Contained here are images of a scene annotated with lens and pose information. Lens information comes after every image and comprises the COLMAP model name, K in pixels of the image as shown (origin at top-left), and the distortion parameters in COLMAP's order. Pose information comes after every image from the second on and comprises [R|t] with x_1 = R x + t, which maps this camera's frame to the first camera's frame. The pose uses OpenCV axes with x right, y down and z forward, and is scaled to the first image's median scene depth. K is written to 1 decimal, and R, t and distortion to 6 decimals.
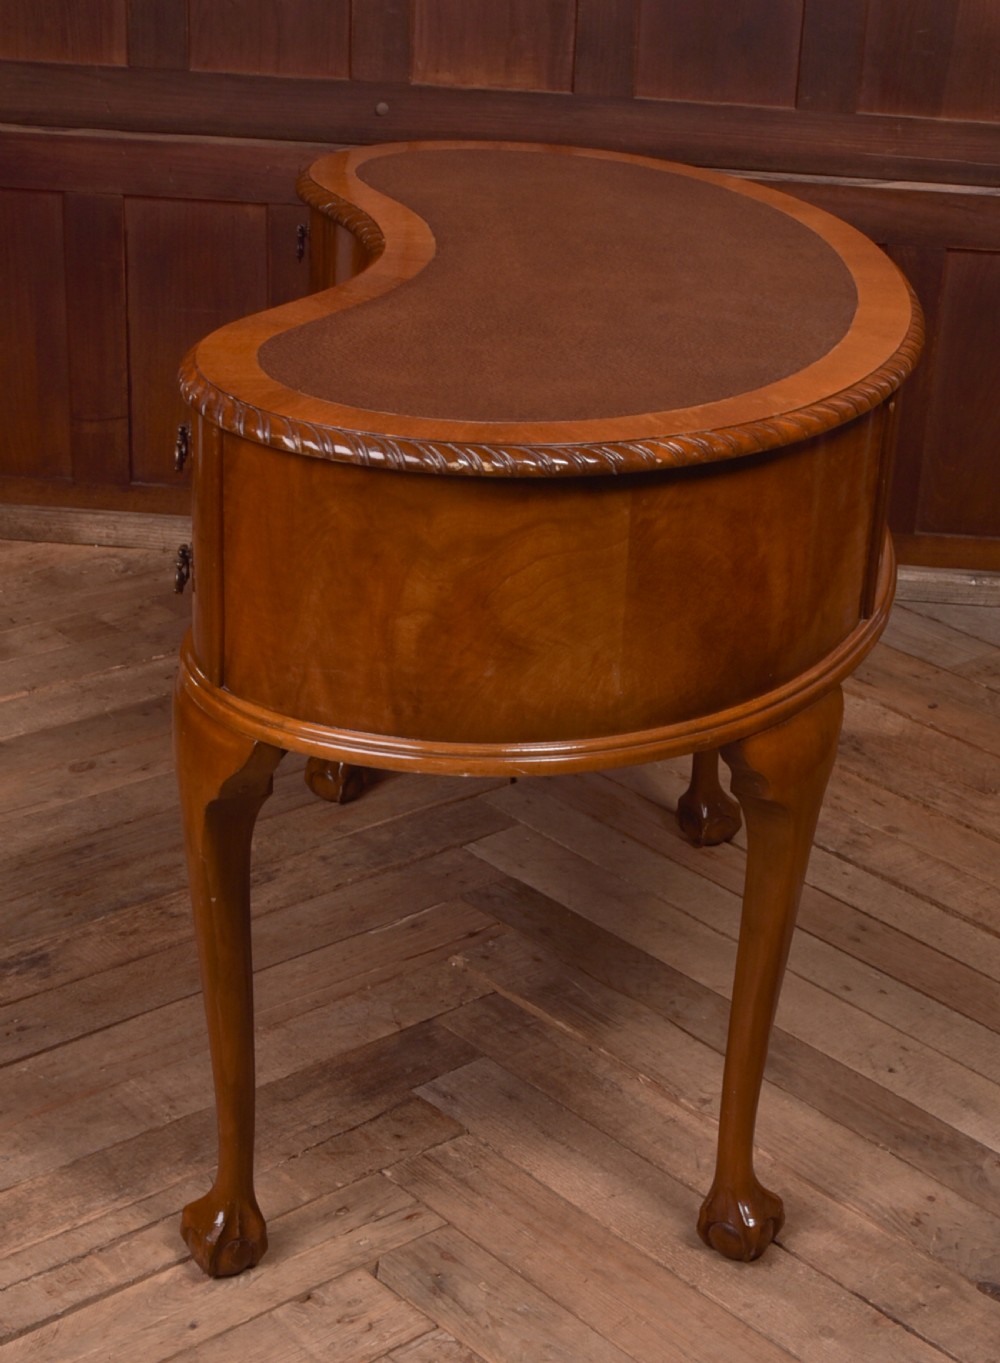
lens RADIAL K [[2389.2, 0, 591.3], [0, 2389.2, 731.9], [0, 0, 1]] dist [-0.038924, 0.077542]
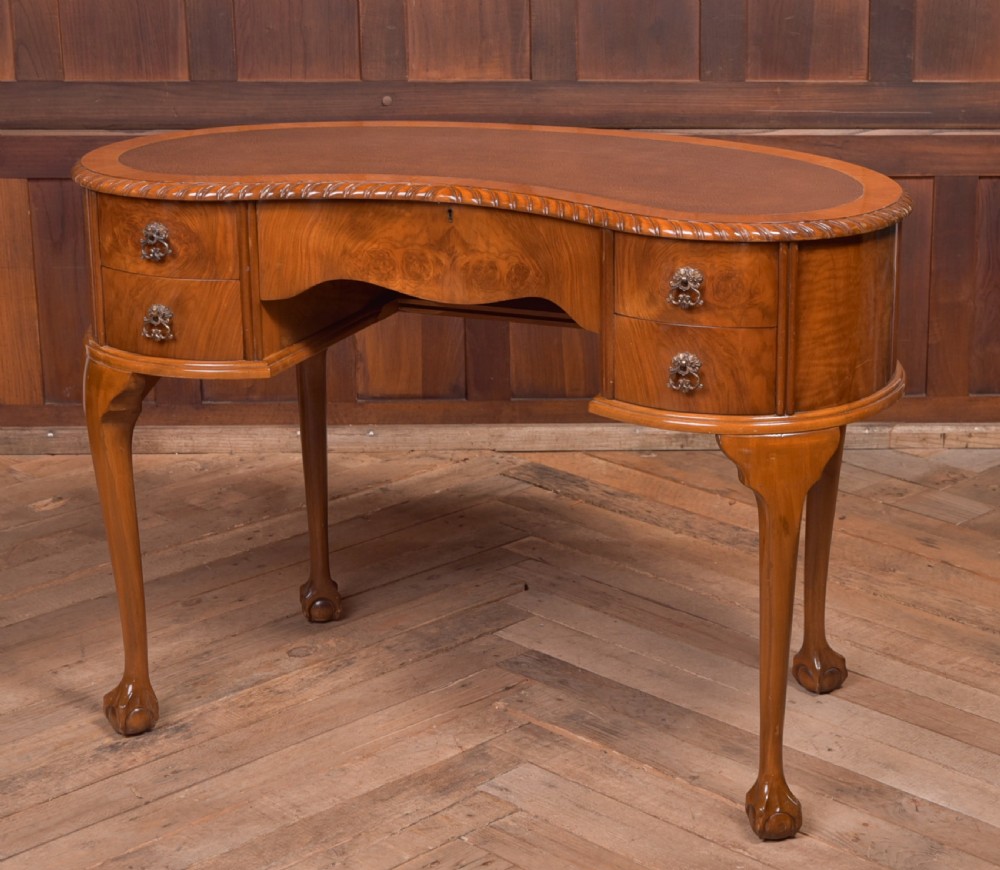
lens RADIAL K [[2206.0, 0, 666.6], [0, 2206.0, 370.8], [0, 0, 1]] dist [0.016238, 0.197819]
pose [[0.995539, -0.070960, 0.062179, -0.025887], [0.079582, 0.985565, -0.149429, 0.100504], [-0.050678, 0.153711, 0.986815, -0.235584]]
